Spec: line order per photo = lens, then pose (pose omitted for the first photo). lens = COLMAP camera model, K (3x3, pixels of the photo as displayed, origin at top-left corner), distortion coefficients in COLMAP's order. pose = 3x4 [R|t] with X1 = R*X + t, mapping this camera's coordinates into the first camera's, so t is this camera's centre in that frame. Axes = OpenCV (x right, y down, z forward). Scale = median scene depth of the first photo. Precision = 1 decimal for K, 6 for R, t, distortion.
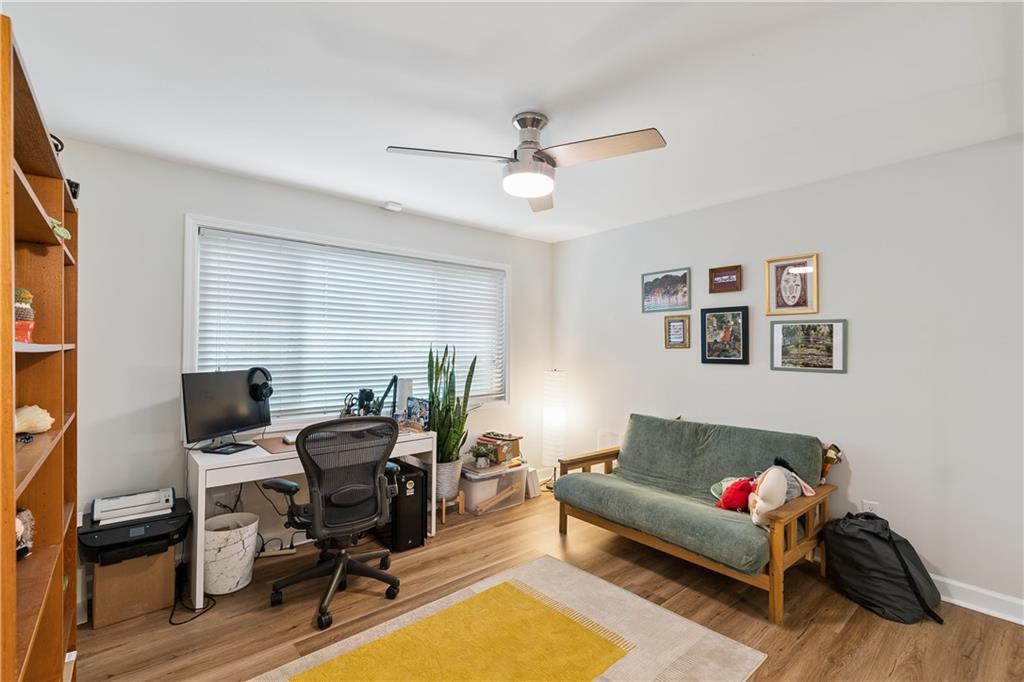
lens RADIAL K [[465.7, 0, 508.0], [0, 465.7, 342.5], [0, 0, 1]] dist [-0.001816, -0.000260]
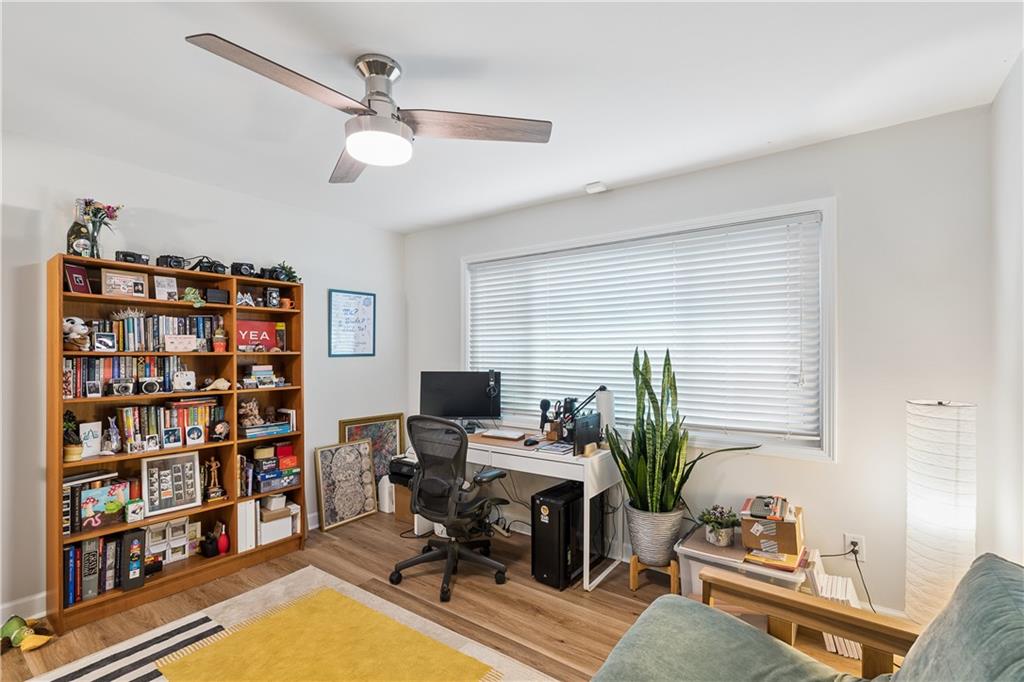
lens RADIAL K [[465.7, 0, 514.2], [0, 465.7, 351.1], [0, 0, 1]] dist [-0.001816, -0.000260]
pose [[0.227971, -0.005799, -0.973651, 0.548172], [0.012336, 0.999919, -0.003067, 0.008274], [0.973590, -0.011312, 0.228024, 0.655520]]
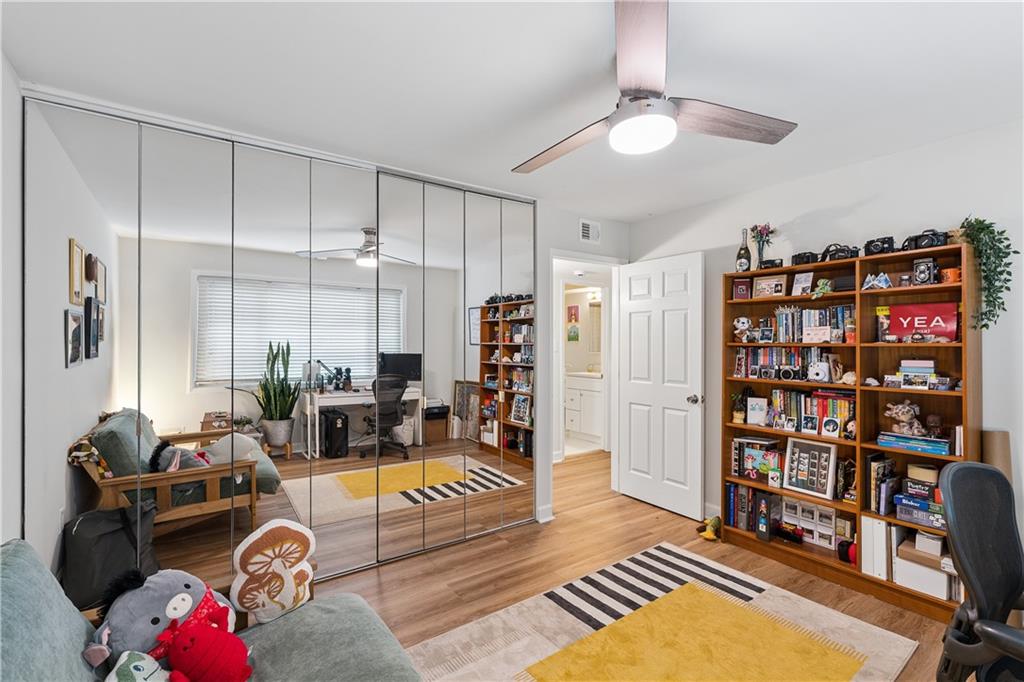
lens RADIAL K [[465.7, 0, 520.2], [0, 465.7, 342.7], [0, 0, 1]] dist [-0.001816, -0.000260]
pose [[-0.995805, -0.005897, 0.091315, -0.333001], [-0.007235, 0.999871, -0.014327, 0.021173], [-0.091218, -0.014928, -0.995719, 1.595034]]
